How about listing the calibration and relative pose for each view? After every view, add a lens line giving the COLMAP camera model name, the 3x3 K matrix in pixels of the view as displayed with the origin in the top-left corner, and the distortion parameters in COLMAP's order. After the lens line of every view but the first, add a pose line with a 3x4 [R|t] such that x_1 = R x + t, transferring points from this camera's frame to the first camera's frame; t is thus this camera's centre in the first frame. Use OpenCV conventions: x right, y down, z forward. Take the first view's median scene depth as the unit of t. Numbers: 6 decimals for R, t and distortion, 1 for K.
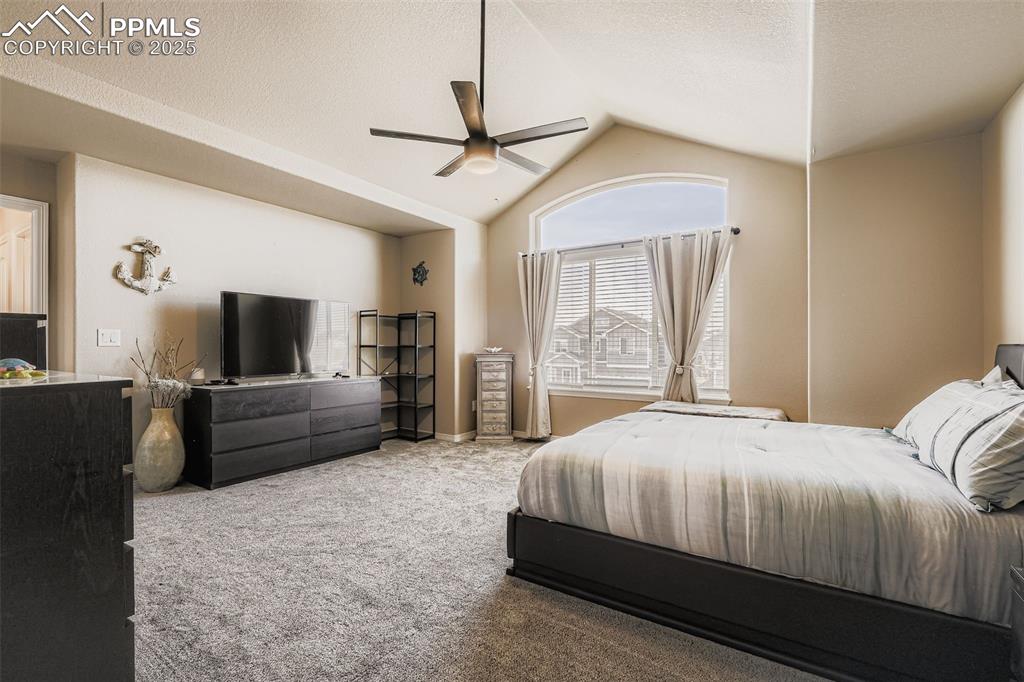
lens RADIAL K [[456.5, 0, 509.1], [0, 456.5, 339.7], [0, 0, 1]] dist [0.001339, 0.000457]
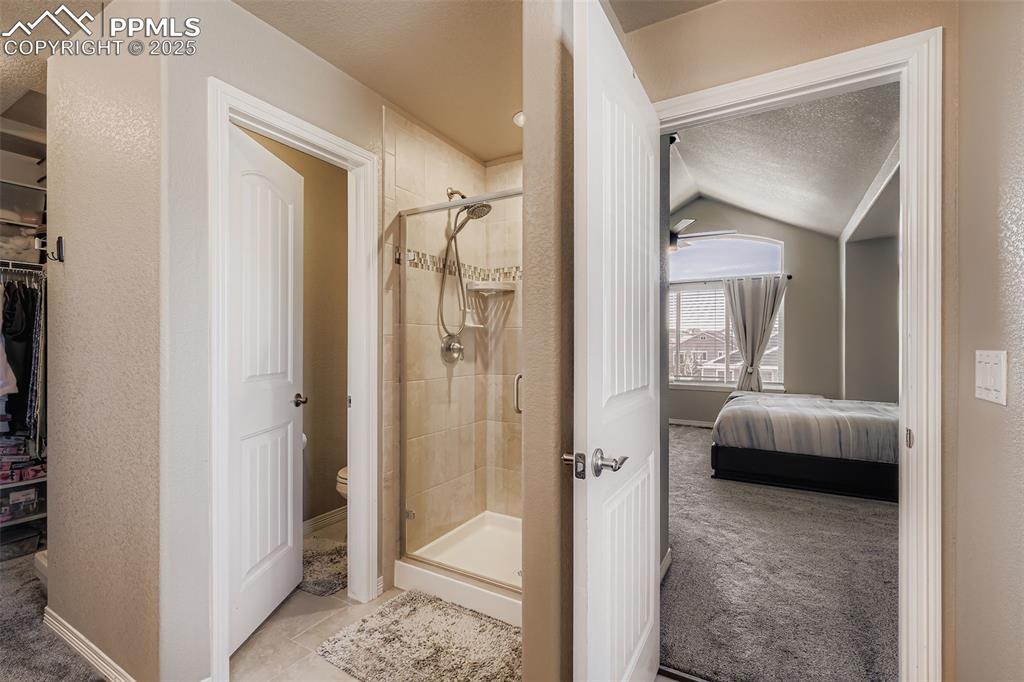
lens RADIAL K [[456.5, 0, 513.2], [0, 456.5, 344.9], [0, 0, 1]] dist [0.001339, 0.000457]
pose [[0.998152, 0.000361, 0.060761, -0.491632], [-0.001076, 0.999931, 0.011736, -0.031625], [-0.060752, -0.011779, 0.998083, -0.435680]]
